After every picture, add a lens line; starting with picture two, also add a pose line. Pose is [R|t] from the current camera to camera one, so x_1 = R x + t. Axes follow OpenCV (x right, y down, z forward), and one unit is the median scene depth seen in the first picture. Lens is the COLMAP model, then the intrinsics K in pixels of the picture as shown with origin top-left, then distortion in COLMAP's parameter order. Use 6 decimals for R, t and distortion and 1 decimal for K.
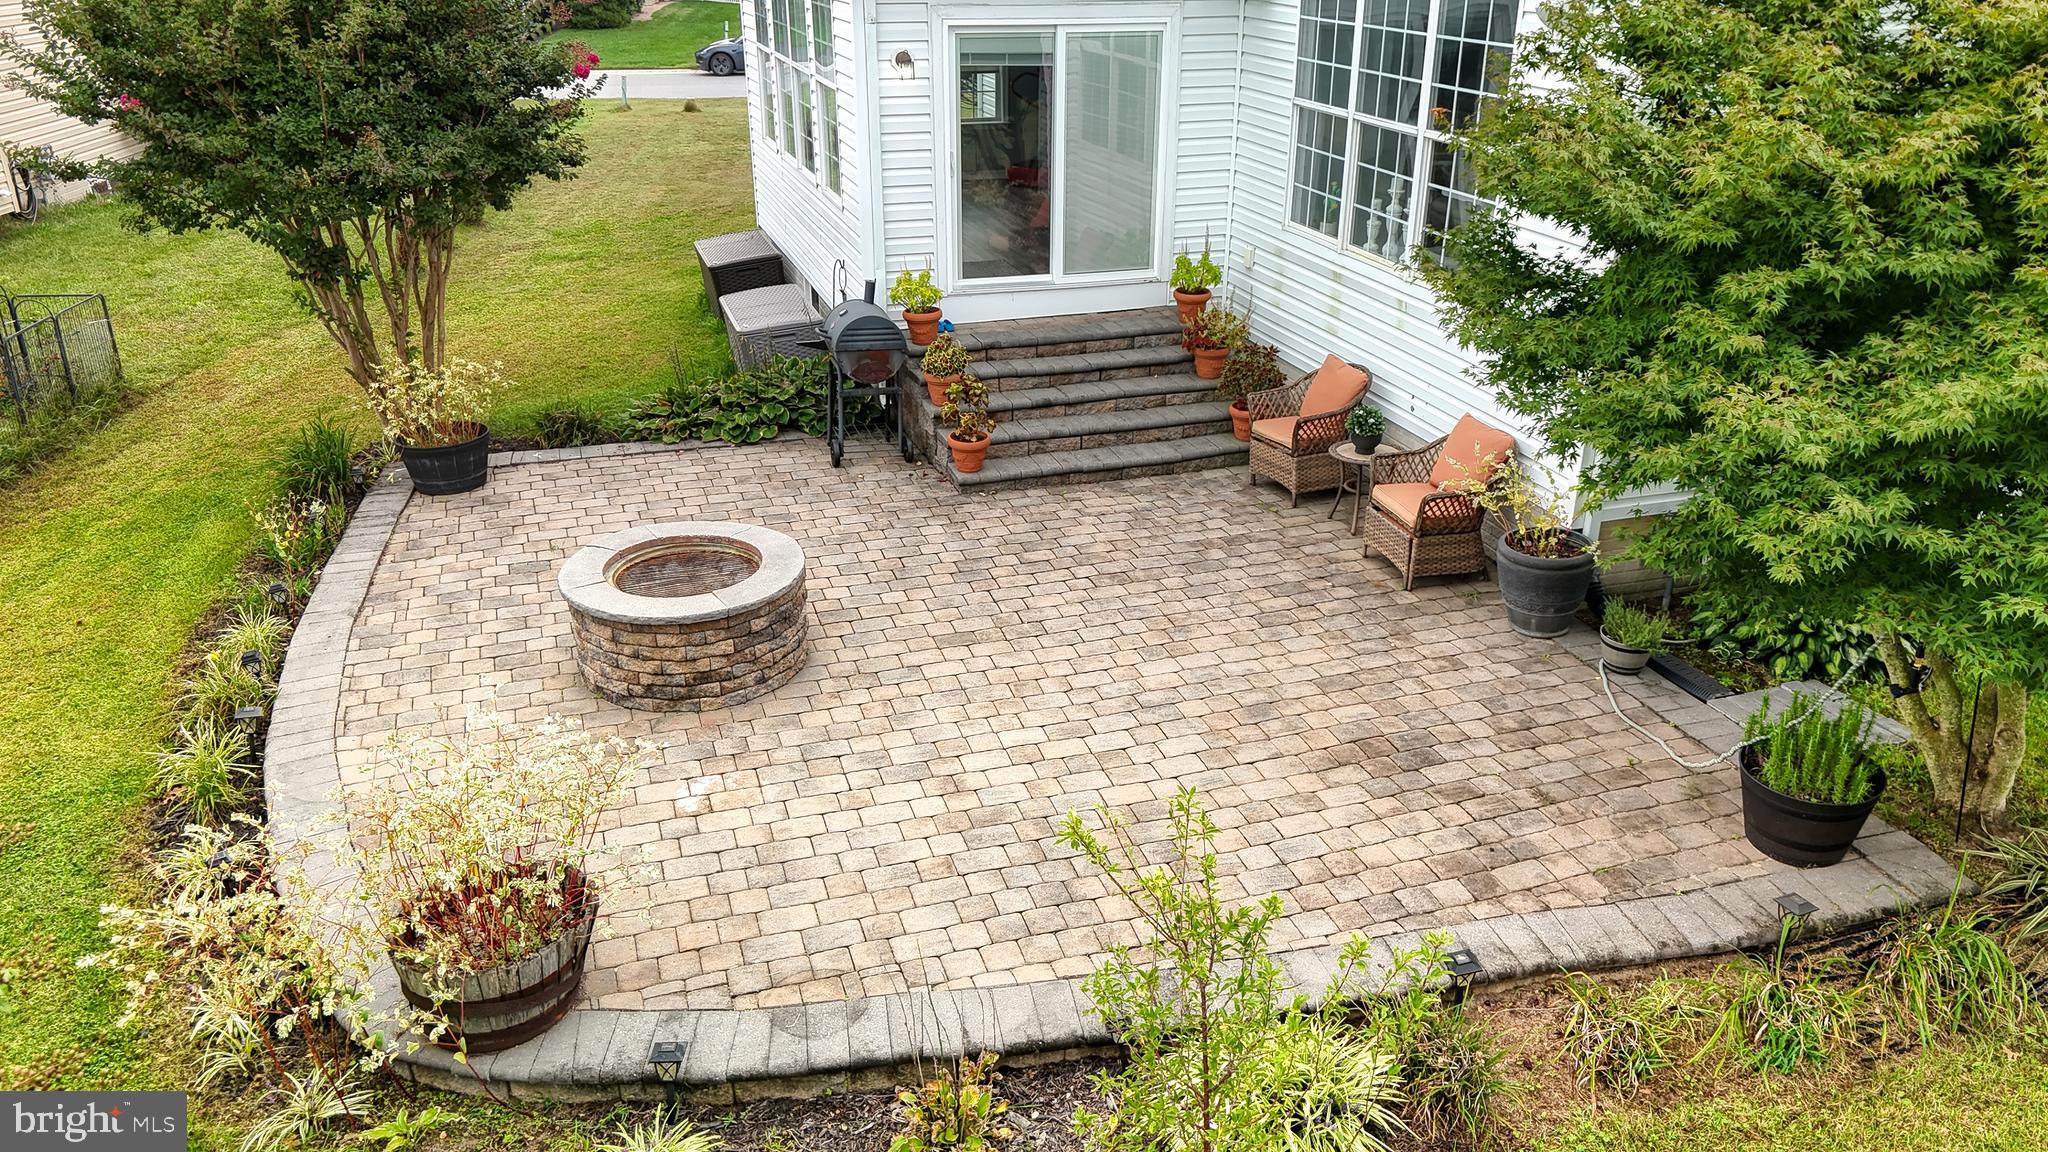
lens RADIAL K [[1507.3, 0, 1023.0], [0, 1507.3, 580.9], [0, 0, 1]] dist [0.079009, -0.084620]
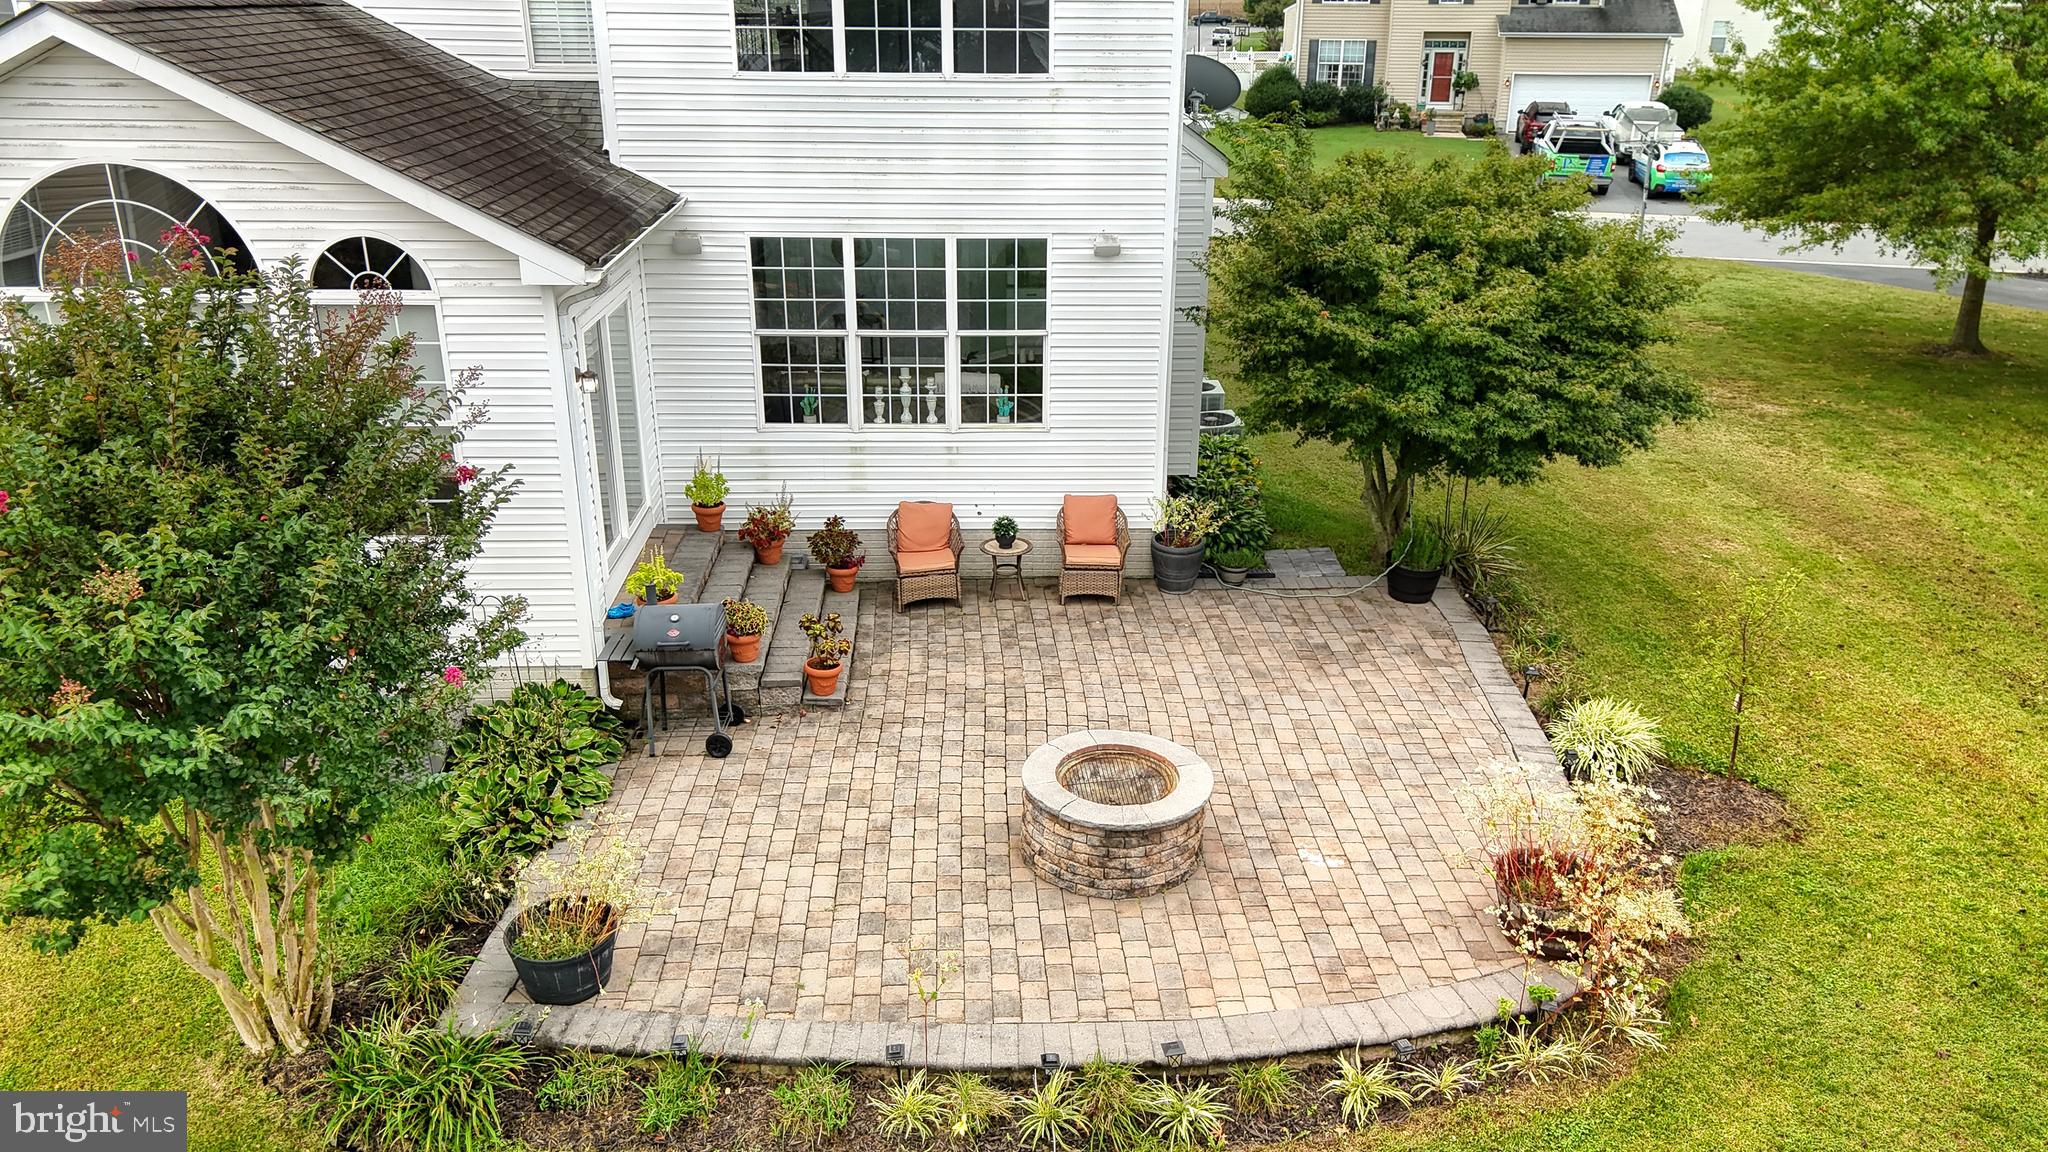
lens RADIAL K [[1507.3, 0, 1028.6], [0, 1507.3, 577.6], [0, 0, 1]] dist [0.079009, -0.084620]
pose [[0.262910, -0.352755, 0.898021, -1.029478], [0.386002, 0.891487, 0.237180, -0.377135], [-0.884240, 0.284281, 0.370545, 0.442770]]
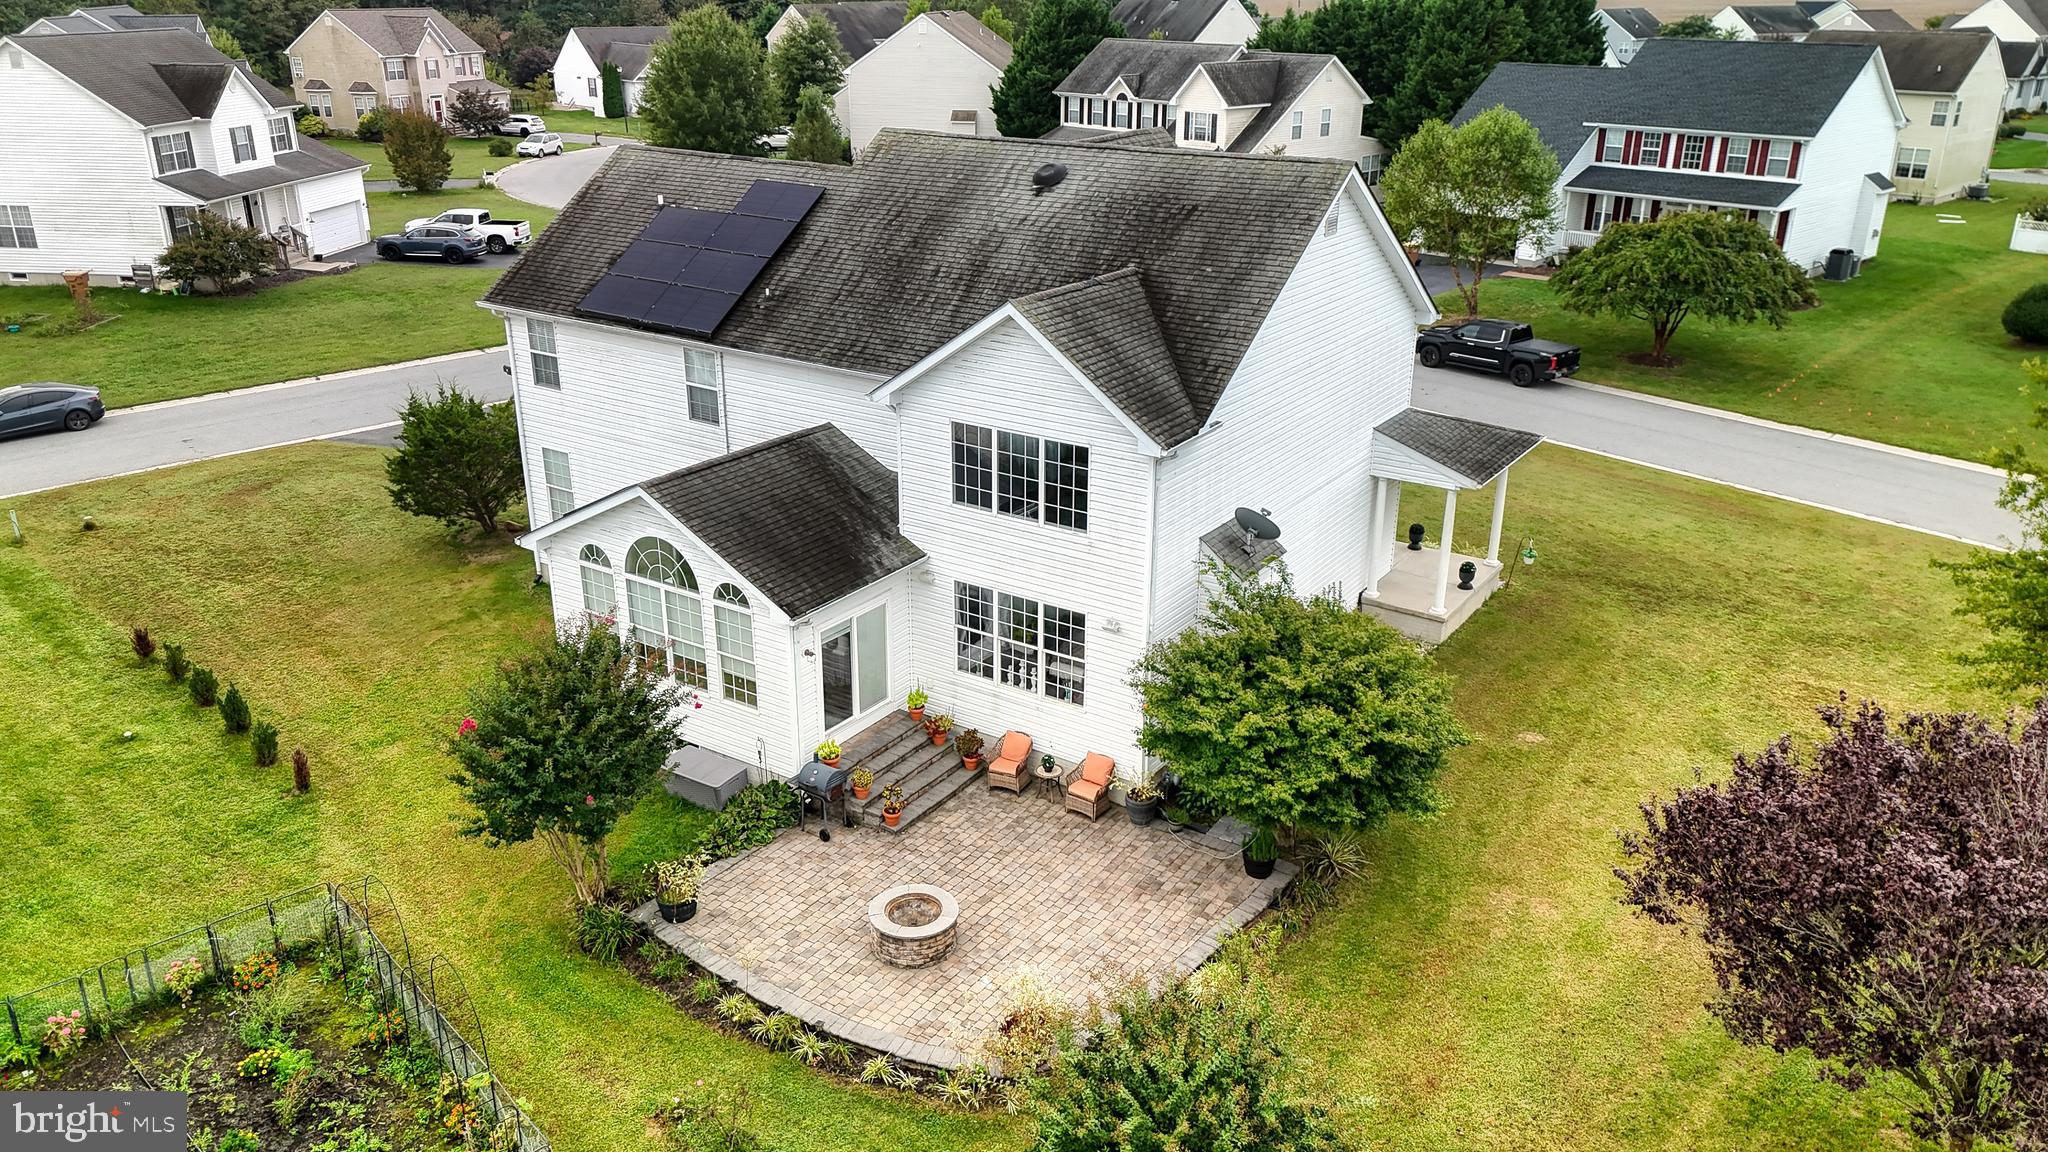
lens RADIAL K [[1507.3, 0, 1021.7], [0, 1507.3, 575.4], [0, 0, 1]] dist [0.079009, -0.084620]
pose [[0.785320, -0.228679, 0.575307, -1.157421], [0.253161, 0.966651, 0.038658, -0.497167], [-0.564962, 0.115287, 0.817023, -1.052587]]
